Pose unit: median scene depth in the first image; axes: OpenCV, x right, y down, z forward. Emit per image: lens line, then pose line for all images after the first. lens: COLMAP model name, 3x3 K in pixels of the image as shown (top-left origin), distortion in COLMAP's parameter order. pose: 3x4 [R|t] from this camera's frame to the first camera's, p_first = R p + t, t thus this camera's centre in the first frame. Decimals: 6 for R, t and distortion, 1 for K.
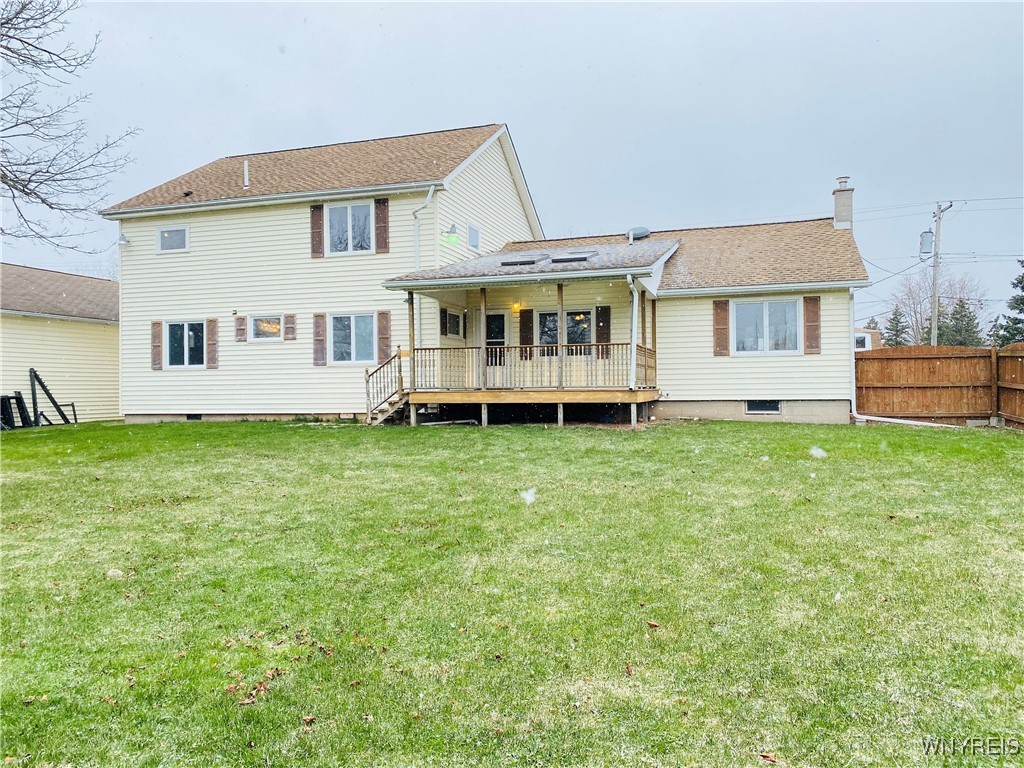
lens RADIAL K [[774.8, 0, 514.0], [0, 774.8, 385.7], [0, 0, 1]] dist [0.002392, 0.000665]
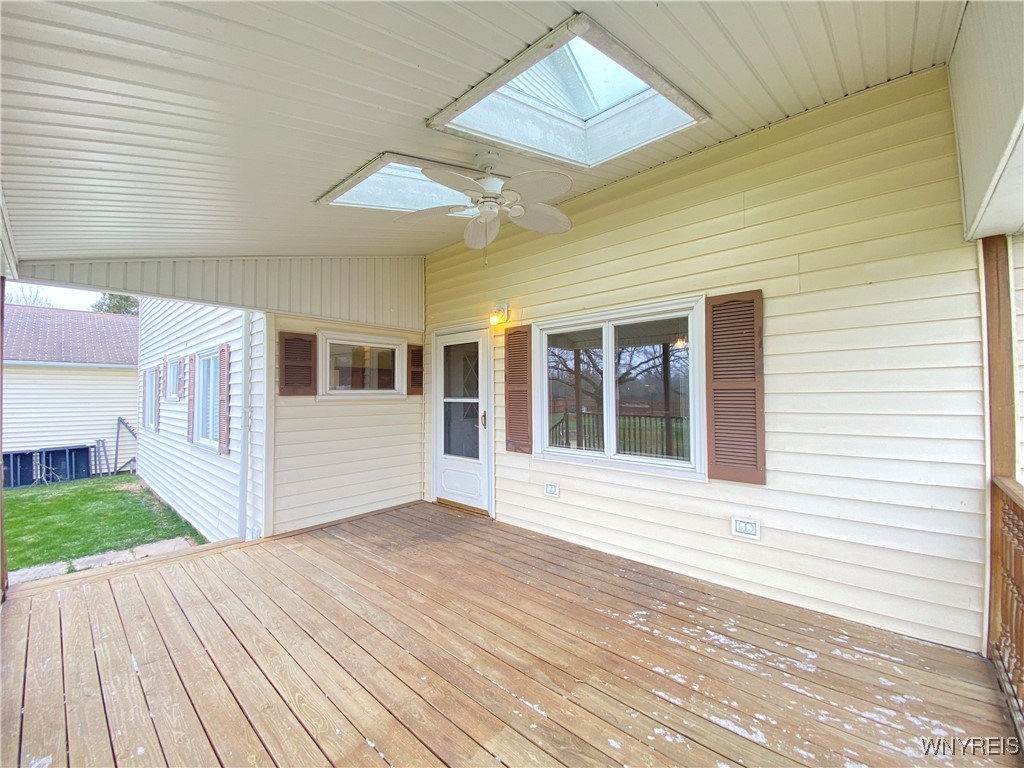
lens RADIAL K [[408.9, 0, 503.9], [0, 408.9, 383.8], [0, 0, 1]] dist [-0.024256, -0.001193]
pose [[0.900468, -0.006869, -0.434868, 0.100045], [0.000182, 0.999881, -0.015417, -0.064859], [0.434923, 0.013803, 0.900362, 0.799949]]
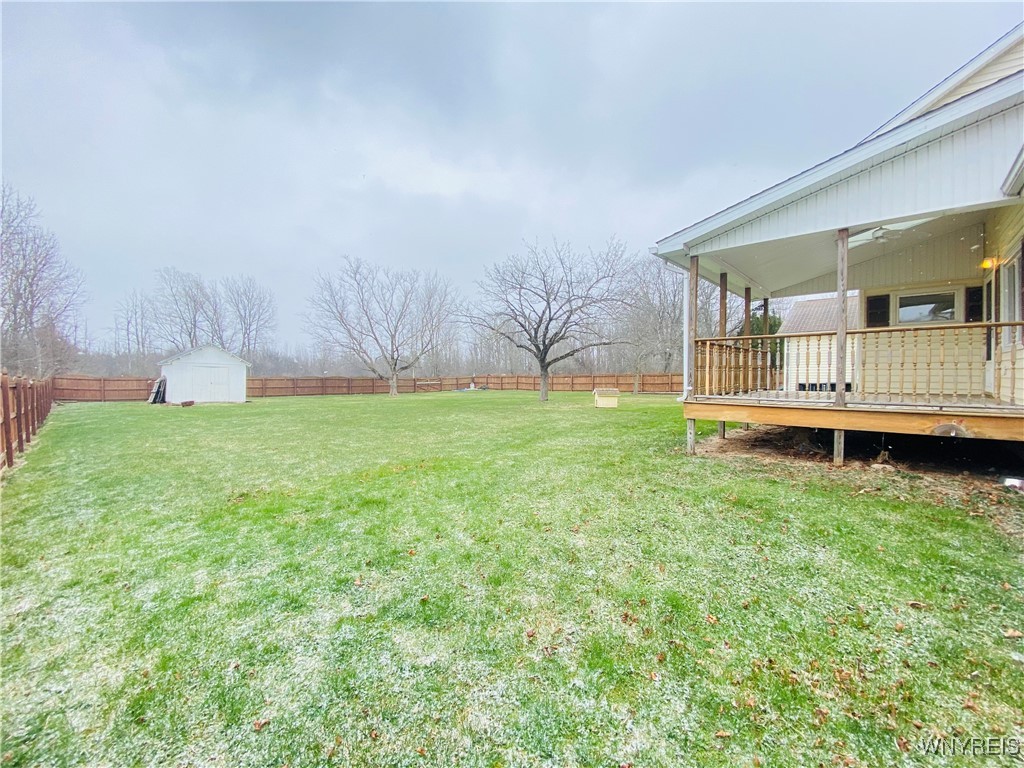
lens RADIAL K [[408.9, 0, 514.6], [0, 408.9, 388.0], [0, 0, 1]] dist [-0.024256, -0.001193]
pose [[-0.448179, 0.040507, -0.893026, 0.436592], [0.011313, 0.999150, 0.039643, -0.021799], [0.893872, 0.007664, -0.448256, 0.795095]]
